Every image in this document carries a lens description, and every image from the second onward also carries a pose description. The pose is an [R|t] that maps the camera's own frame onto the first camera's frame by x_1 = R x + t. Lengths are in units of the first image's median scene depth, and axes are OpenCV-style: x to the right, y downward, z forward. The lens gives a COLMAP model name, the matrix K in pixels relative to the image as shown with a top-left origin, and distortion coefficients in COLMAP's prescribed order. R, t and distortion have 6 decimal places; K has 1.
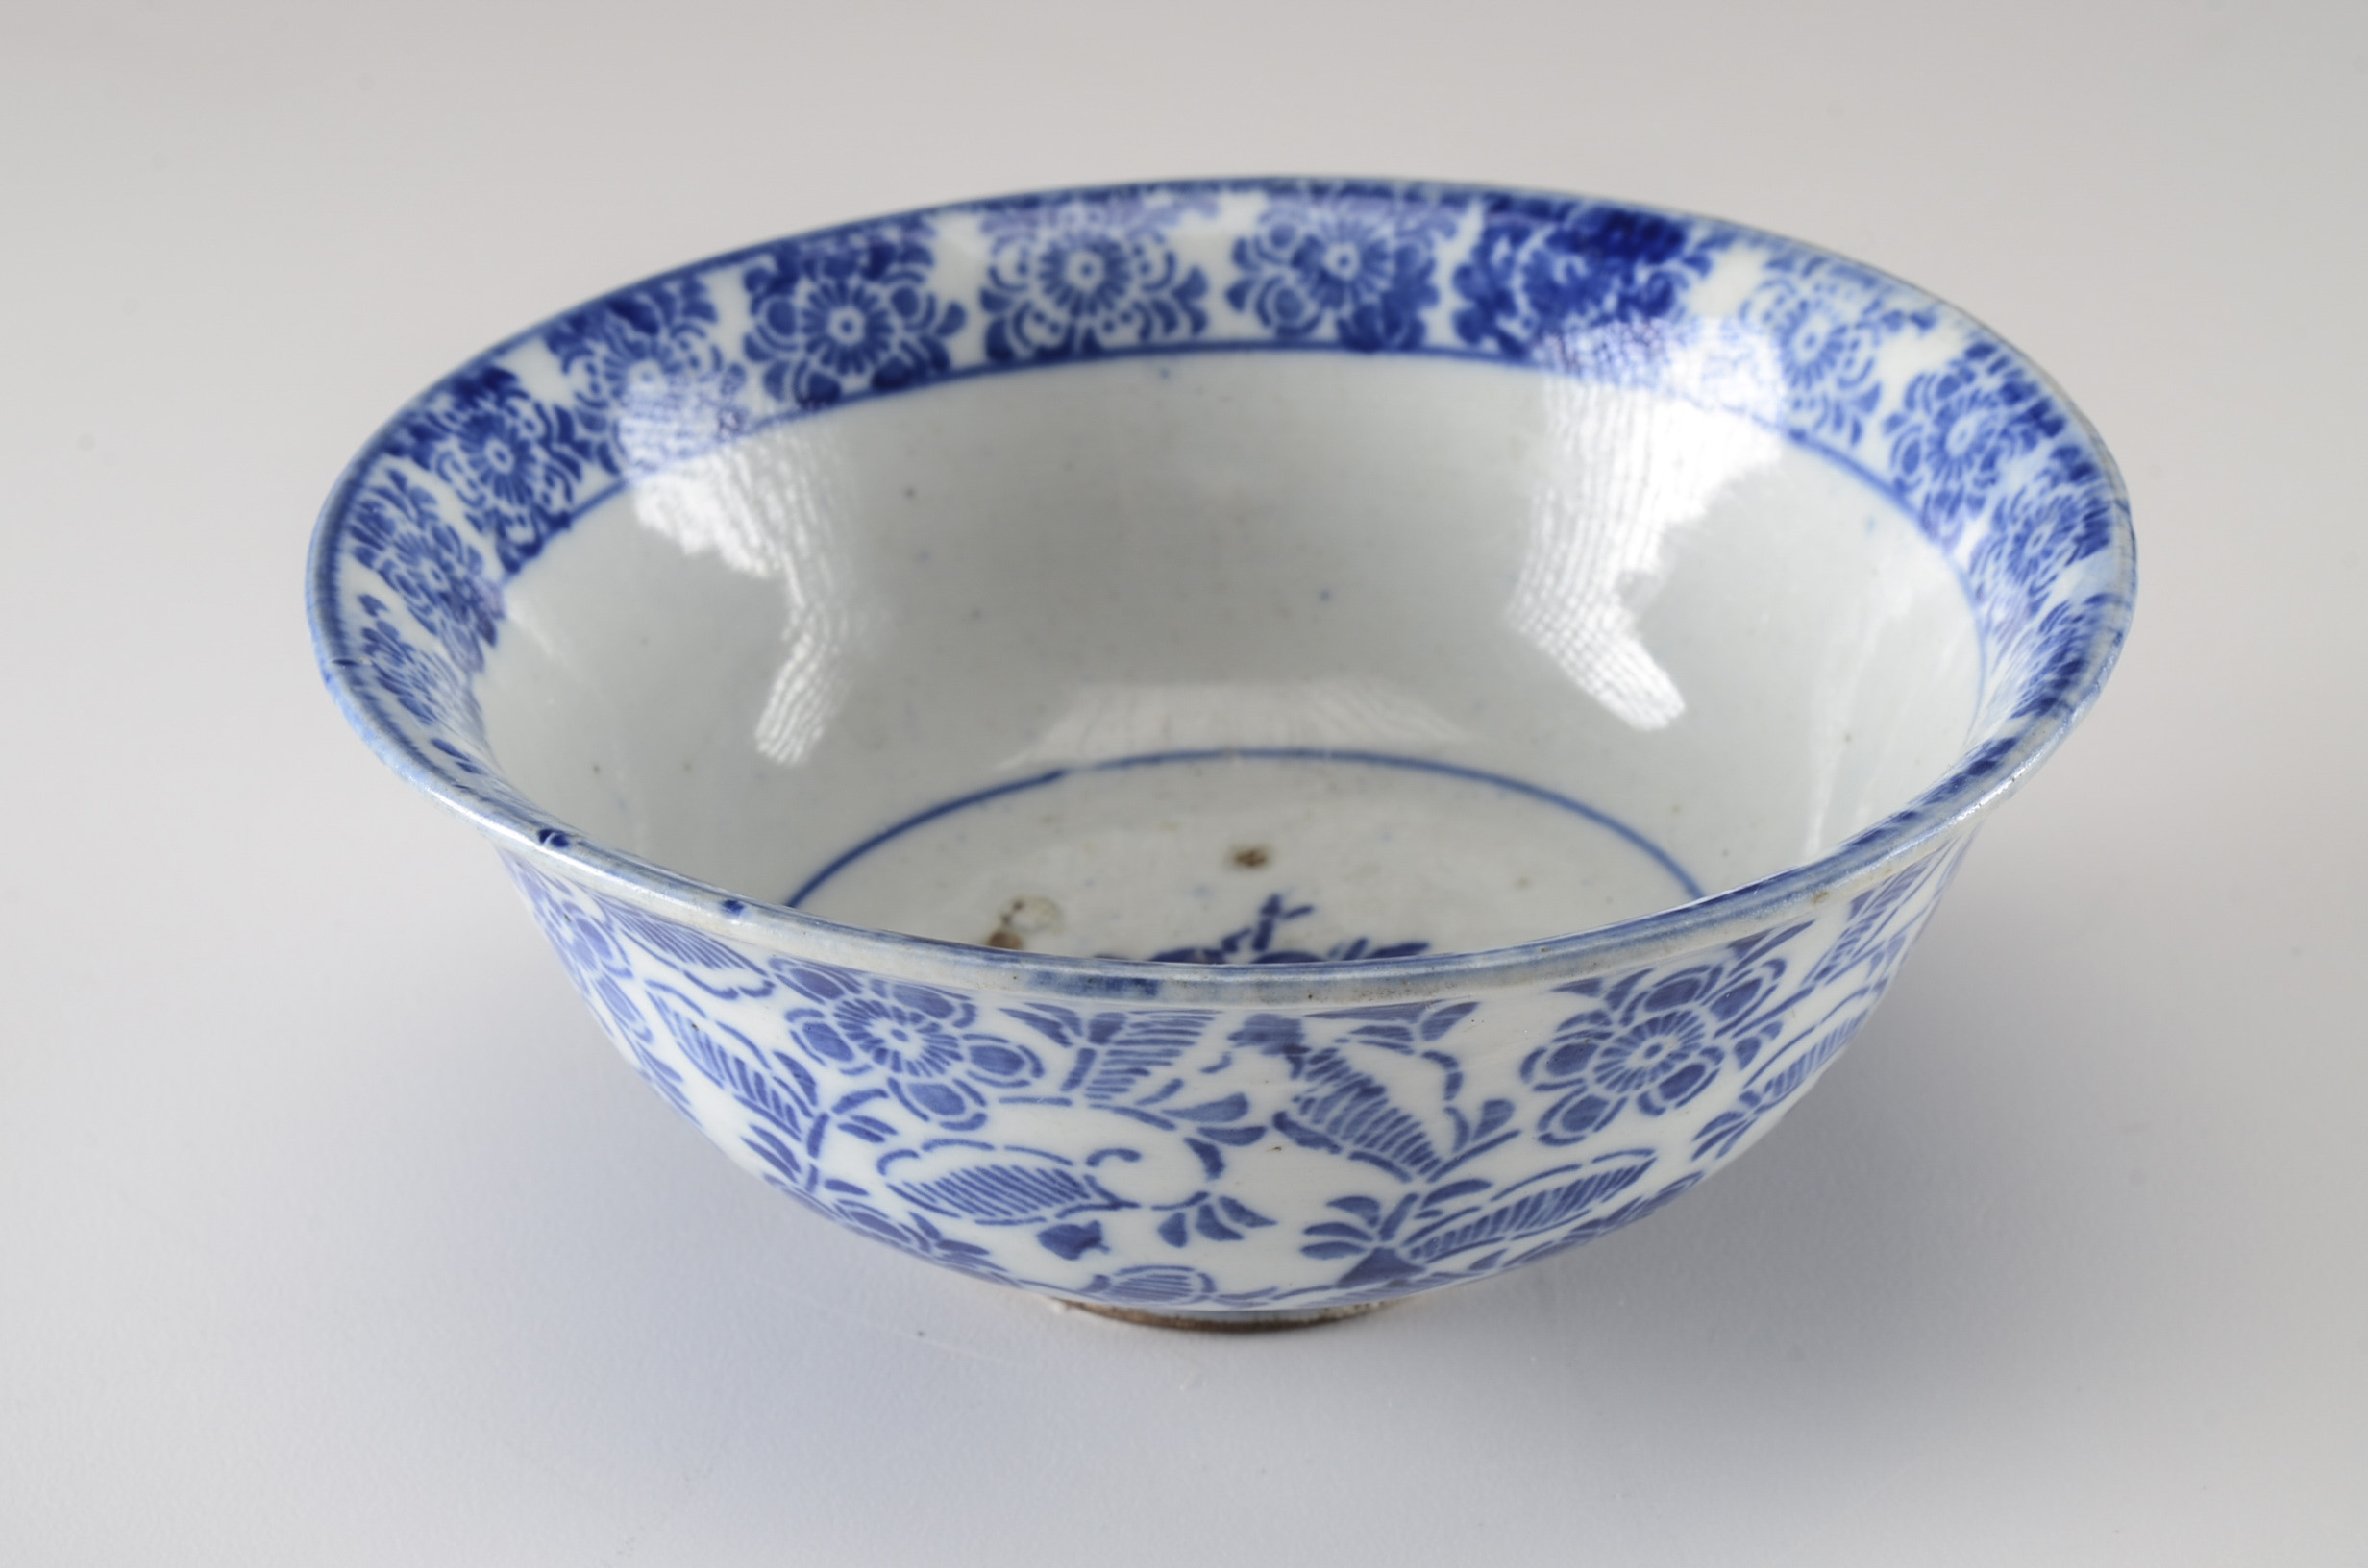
lens RADIAL K [[5327.7, 0, 1184.0], [0, 5327.7, 784.0], [0, 0, 1]] dist [-0.037371, 0.302678]
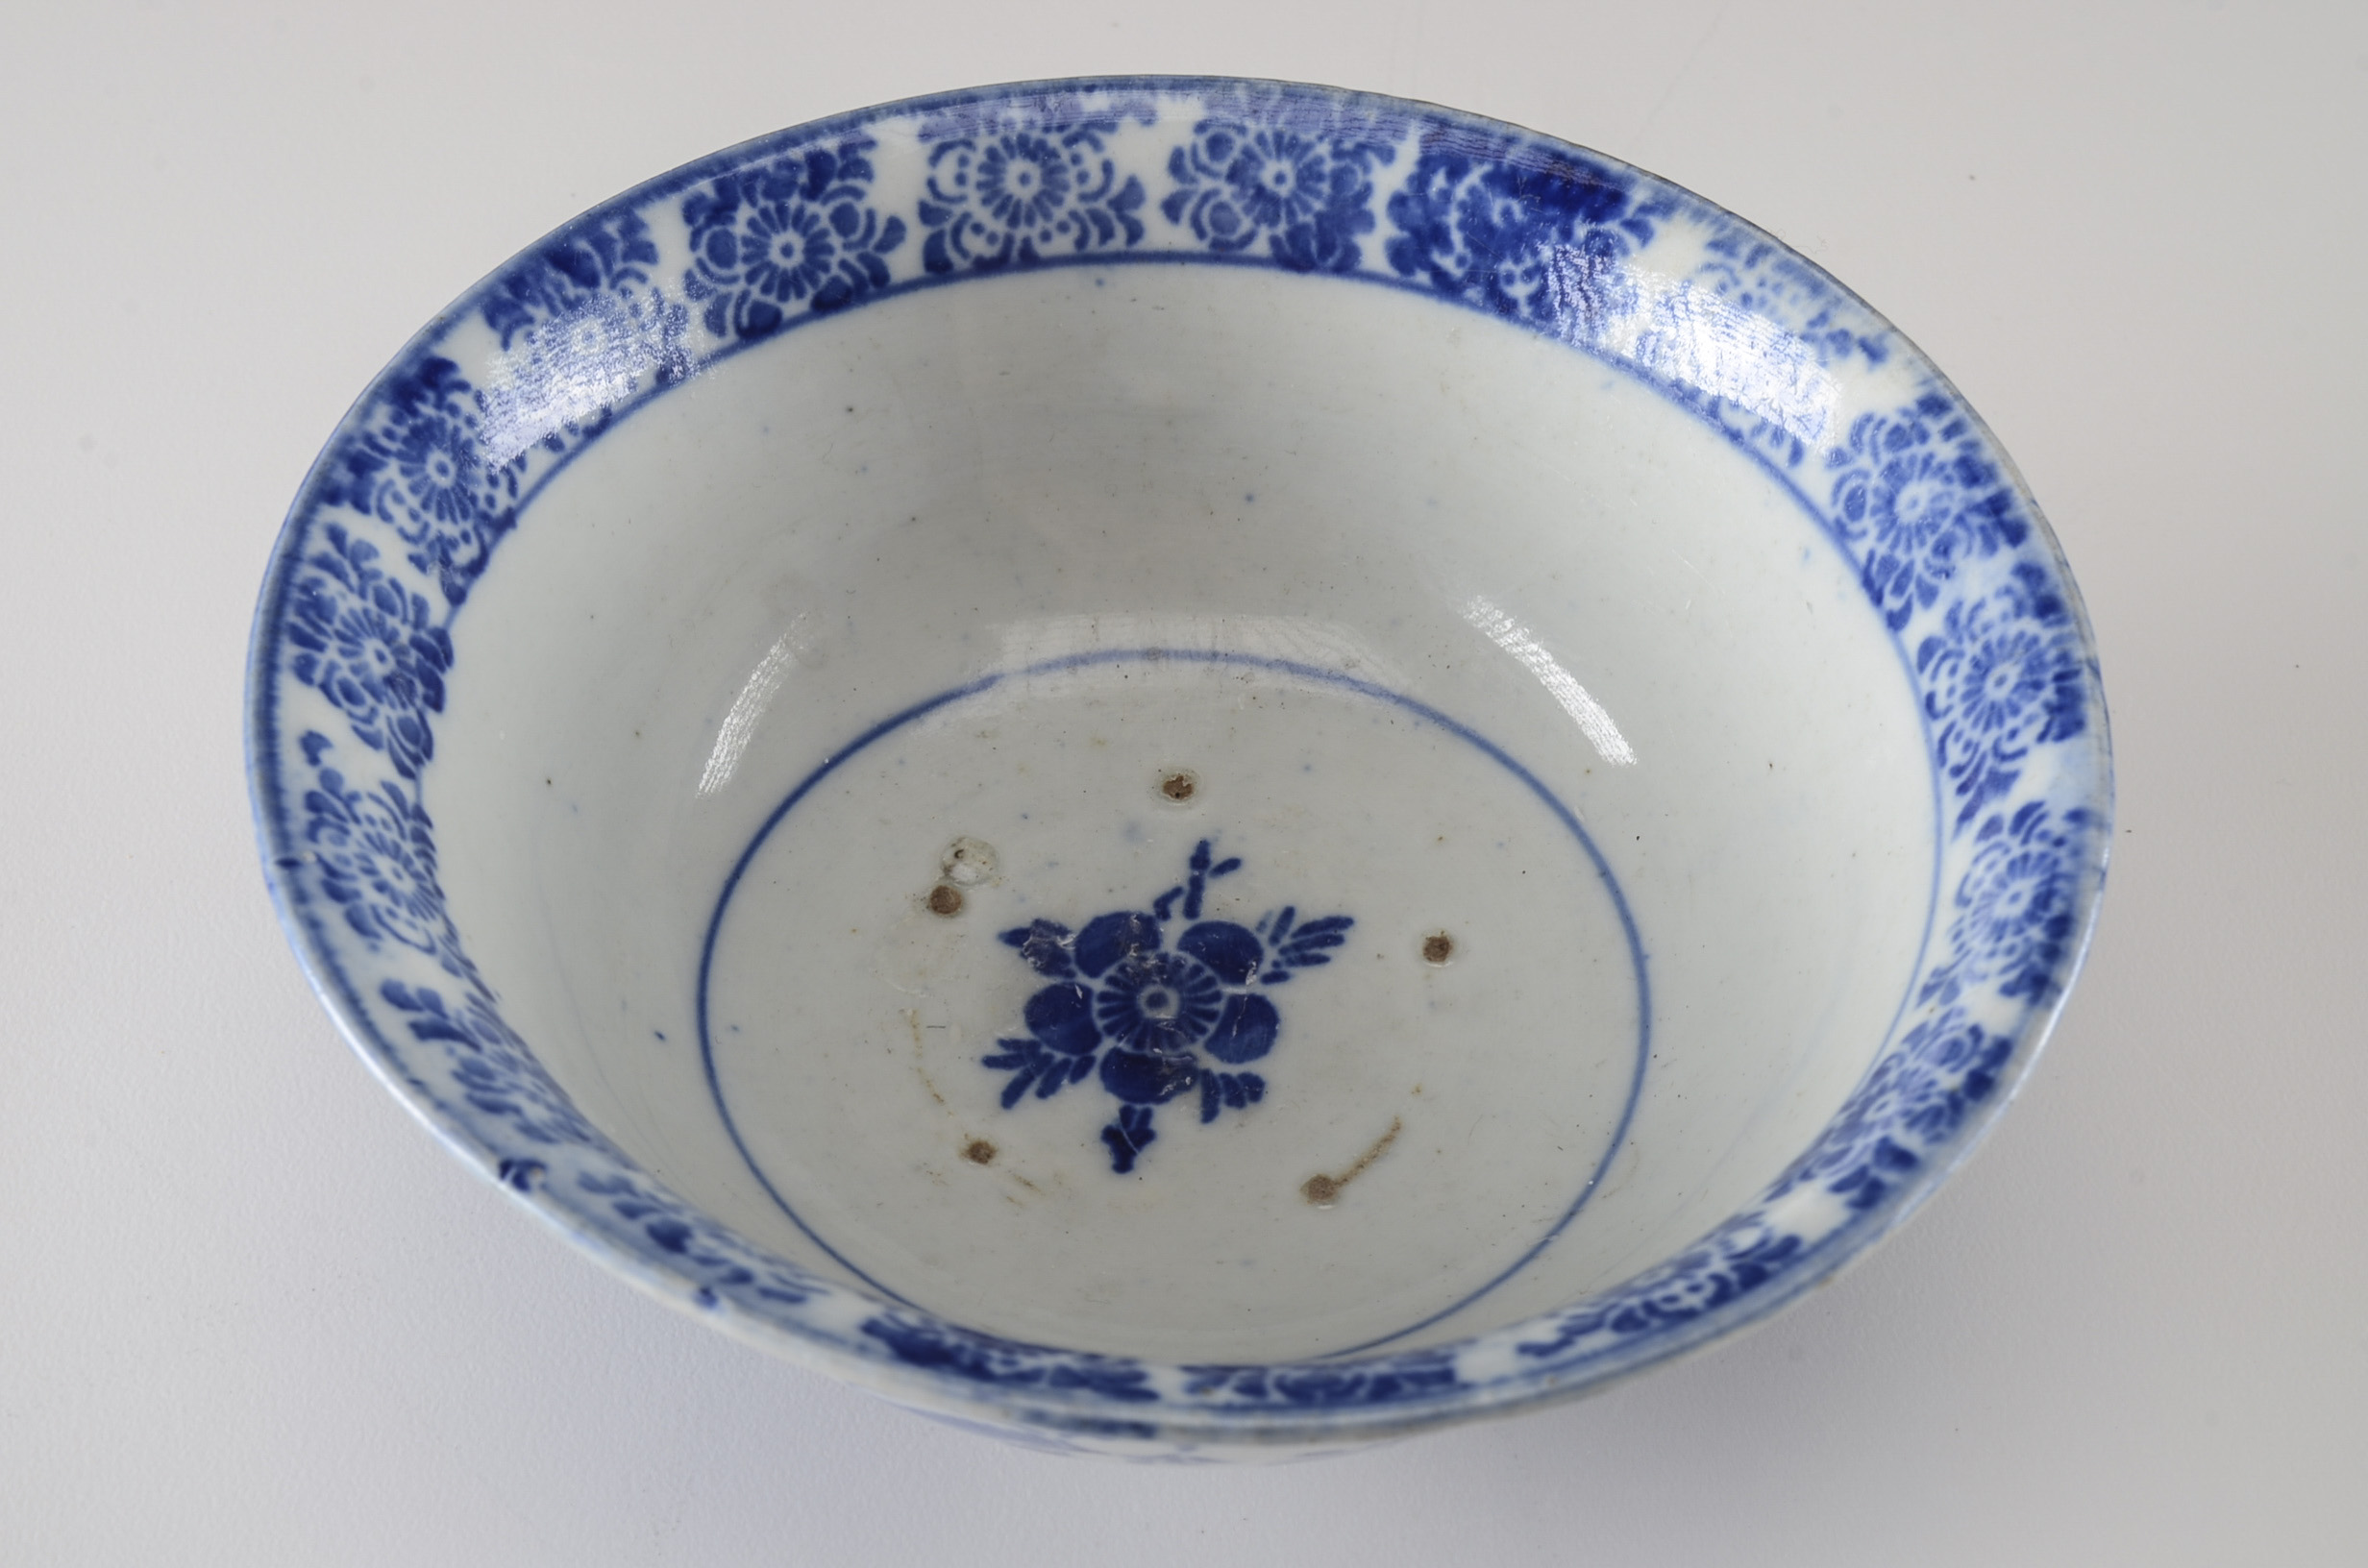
lens RADIAL K [[3666.5, 0, 1184.0], [0, 3666.5, 784.0], [0, 0, 1]] dist [-0.008258, 0.027332]
pose [[0.997774, 0.008999, 0.066072, -0.034096], [-0.030011, 0.945430, 0.324440, -0.221376], [-0.059547, -0.325701, 0.943596, 0.318018]]
